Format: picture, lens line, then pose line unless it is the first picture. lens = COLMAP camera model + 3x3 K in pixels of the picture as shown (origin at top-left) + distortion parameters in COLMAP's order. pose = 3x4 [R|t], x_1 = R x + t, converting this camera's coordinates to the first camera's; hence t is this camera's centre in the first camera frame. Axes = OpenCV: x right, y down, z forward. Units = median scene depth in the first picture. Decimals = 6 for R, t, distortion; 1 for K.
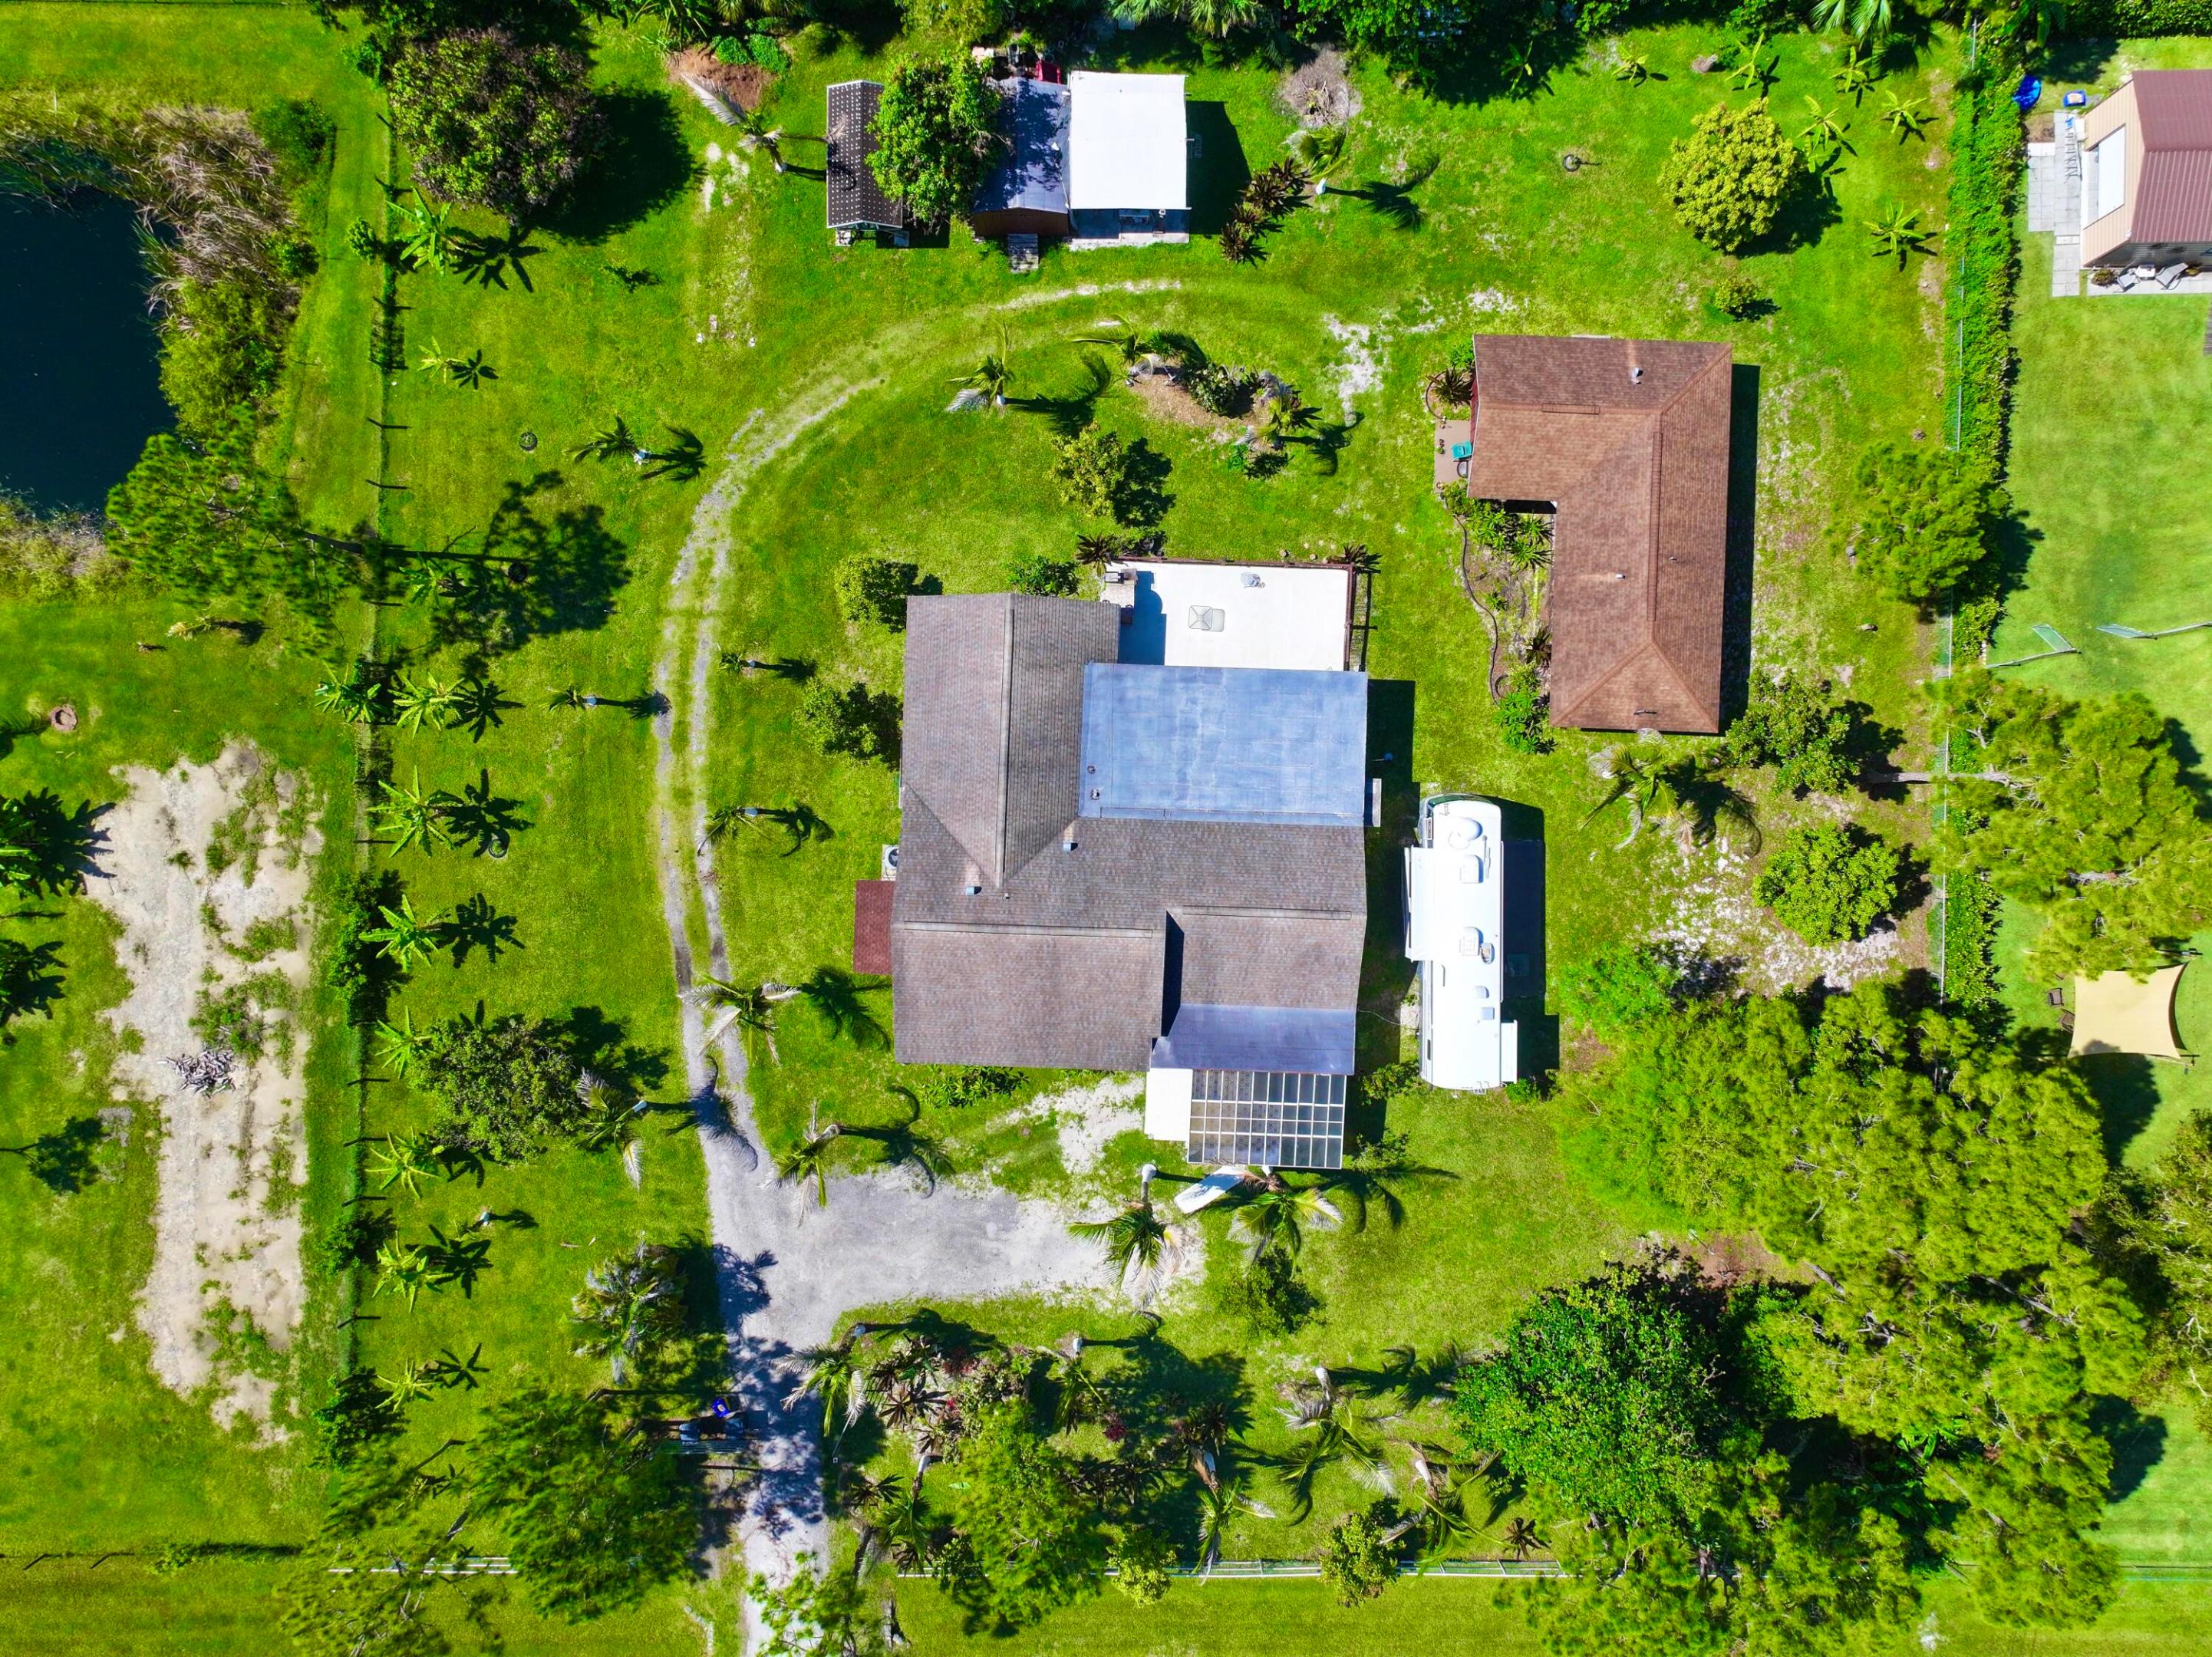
lens RADIAL K [[1520.8, 0, 1098.5], [0, 1520.8, 824.4], [0, 0, 1]] dist [0.004928, 0.005336]
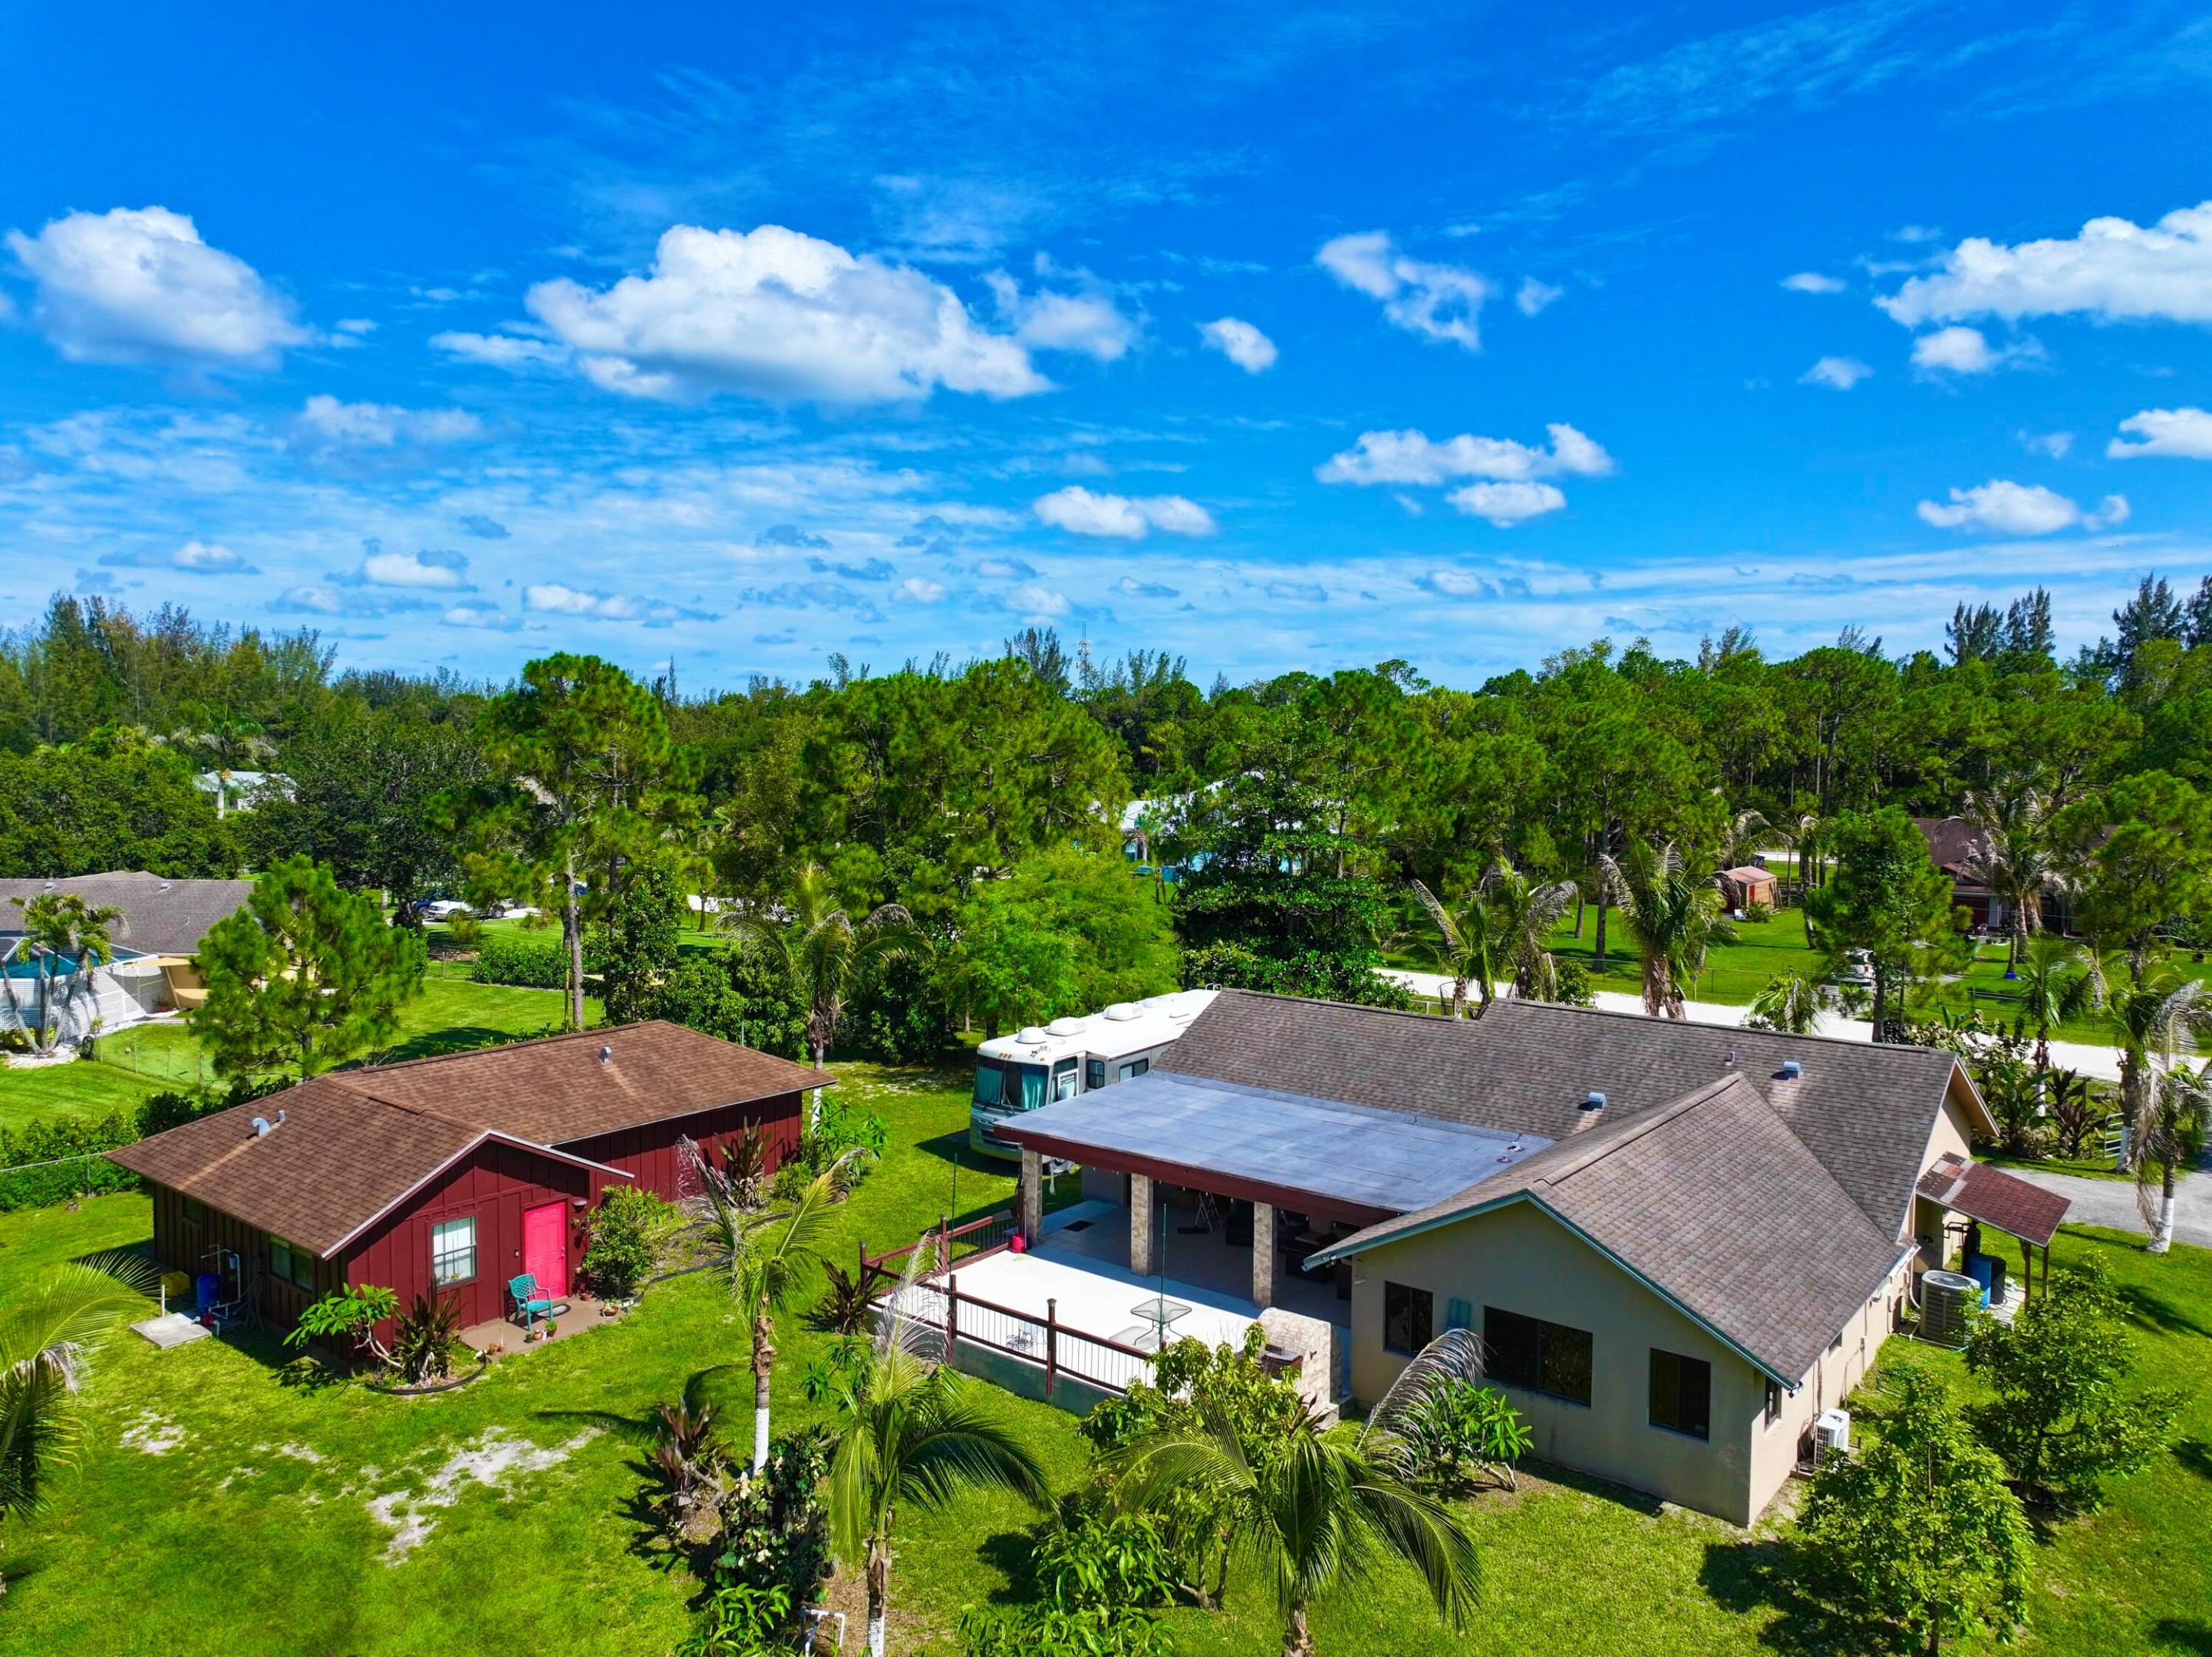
lens RADIAL K [[1554.4, 0, 1112.3], [0, 1554.4, 820.9], [0, 0, 1]] dist [-0.005605, 0.022380]
pose [[-0.808699, -0.039037, 0.586926, -0.198865], [0.588178, -0.041275, 0.807678, -0.526700], [-0.007304, 0.998385, 0.056340, 0.805637]]
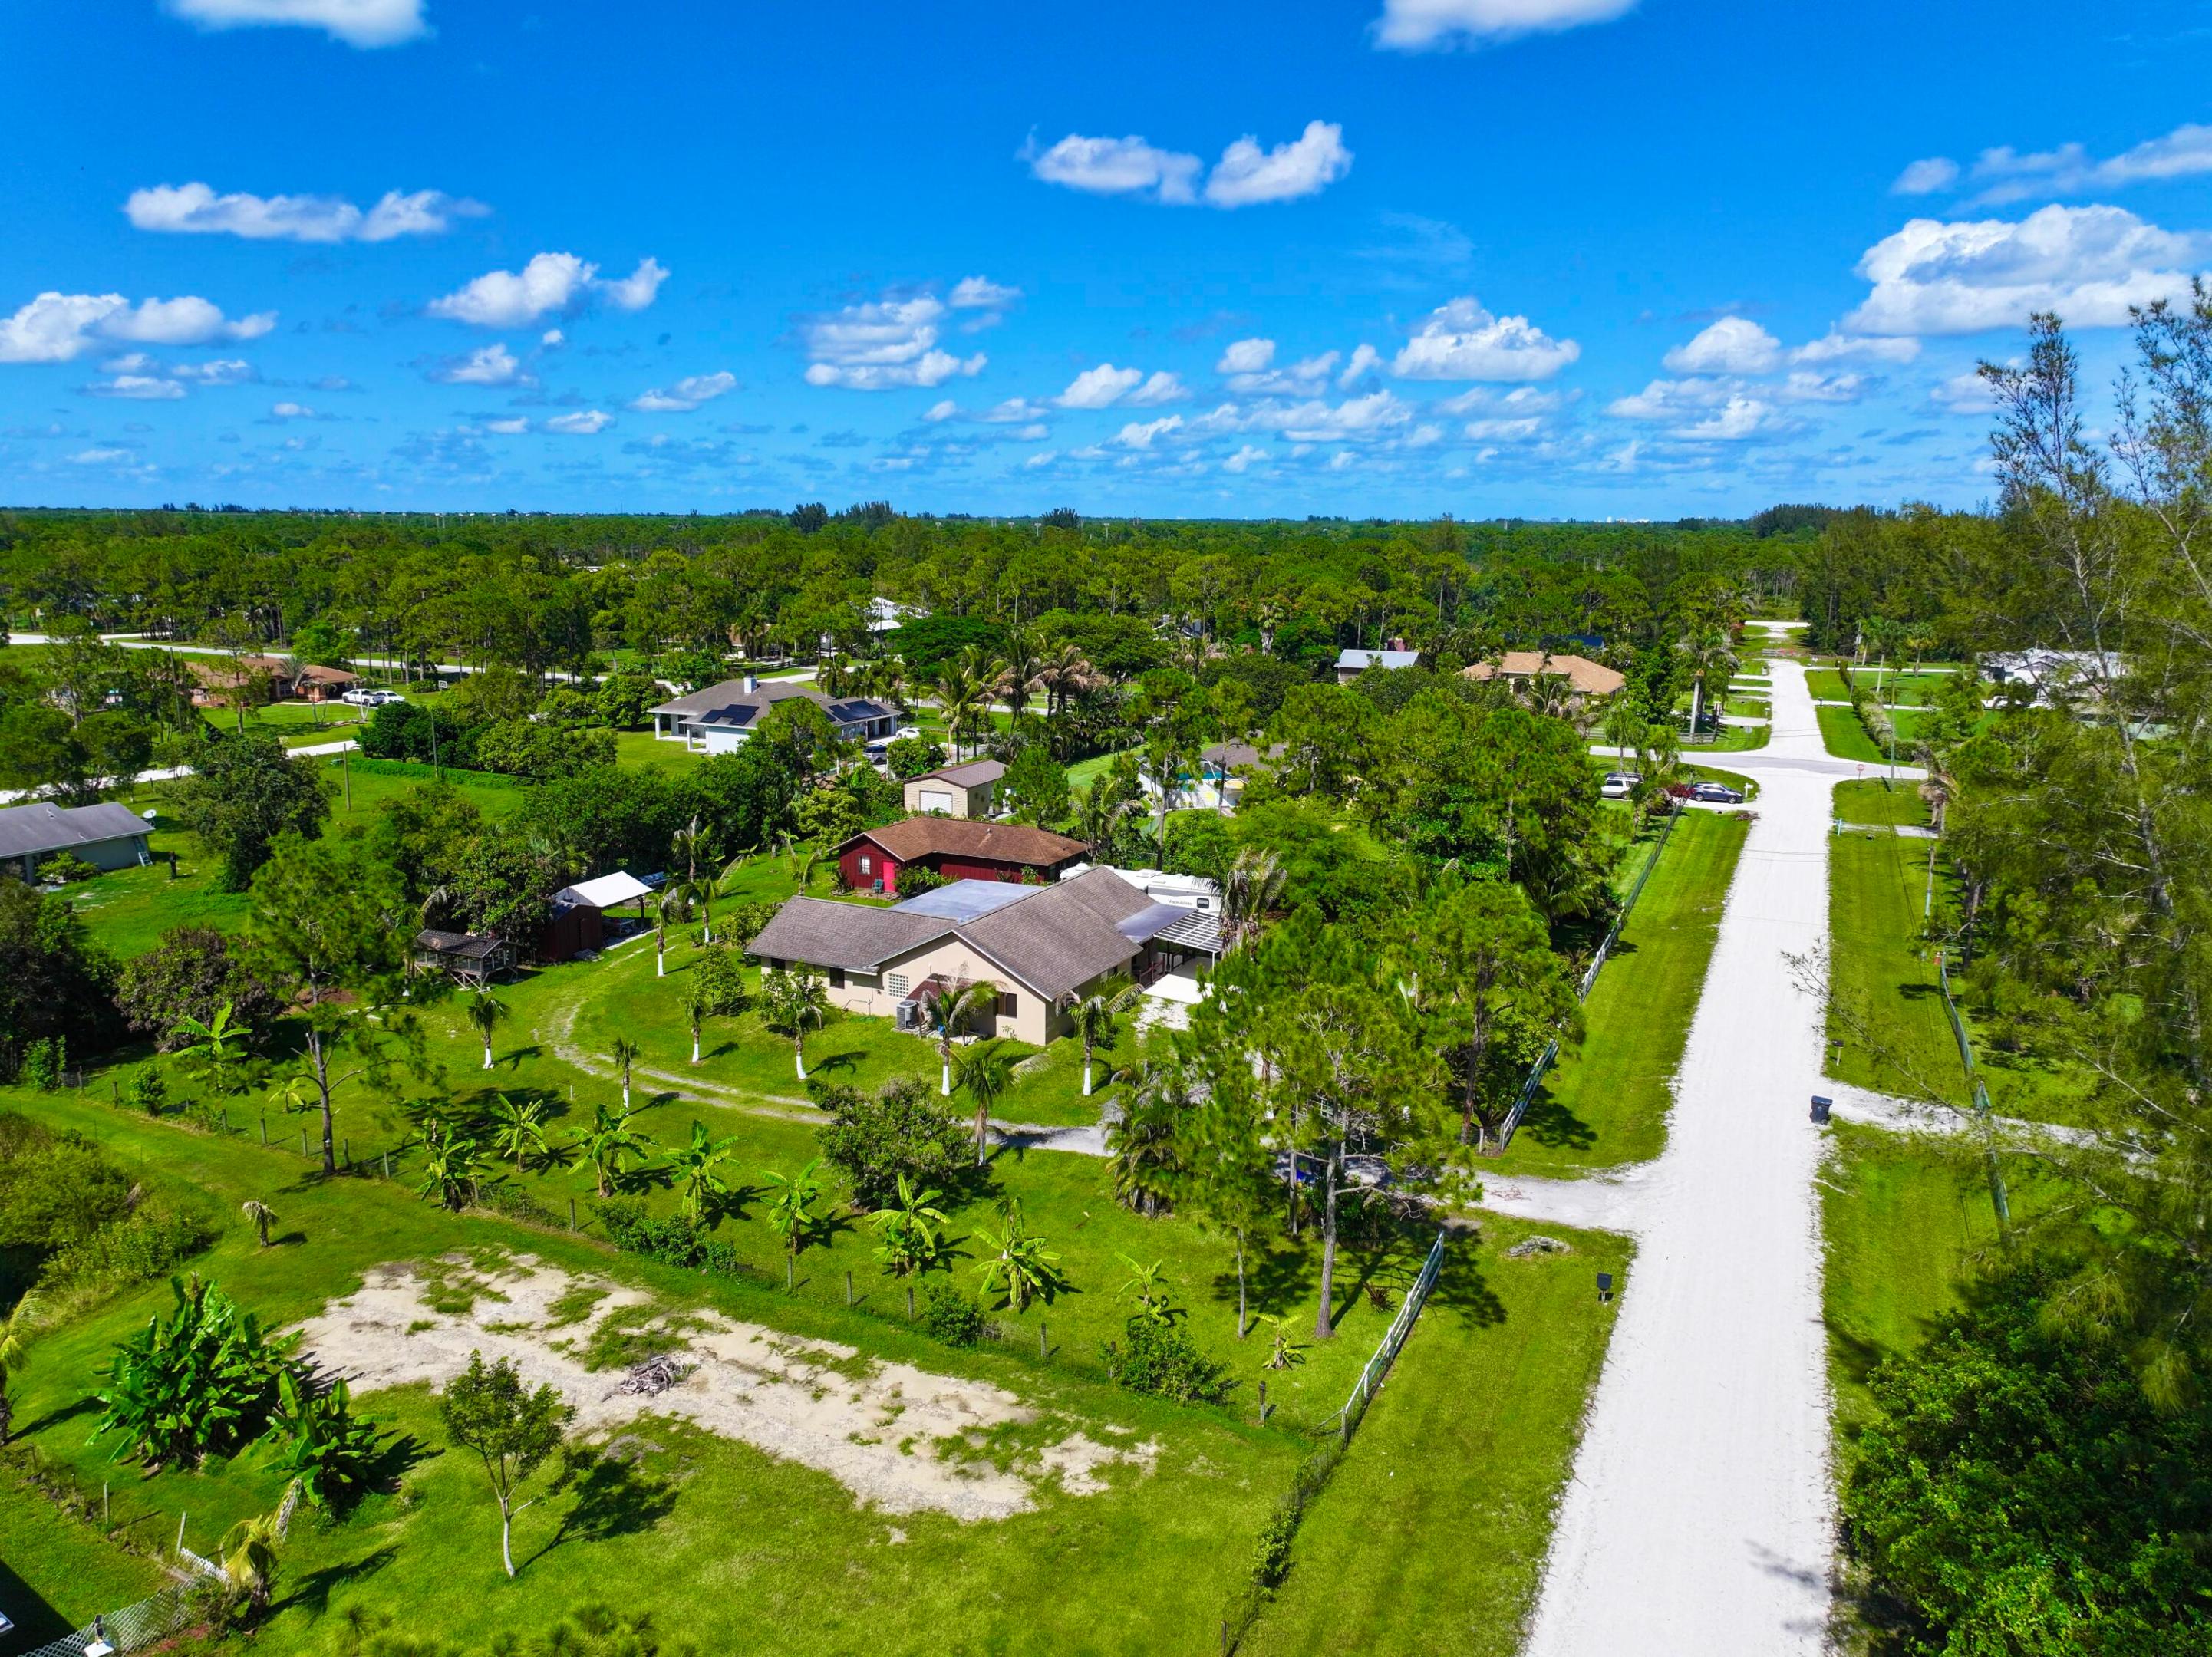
lens RADIAL K [[1551.1, 0, 1112.2], [0, 1551.1, 810.8], [0, 0, 1]] dist [0.001034, 0.006112]
pose [[0.413193, -0.163031, 0.895931, -1.140023], [0.910592, 0.084413, -0.404594, 0.654726], [-0.009666, 0.983003, 0.183333, 0.599098]]
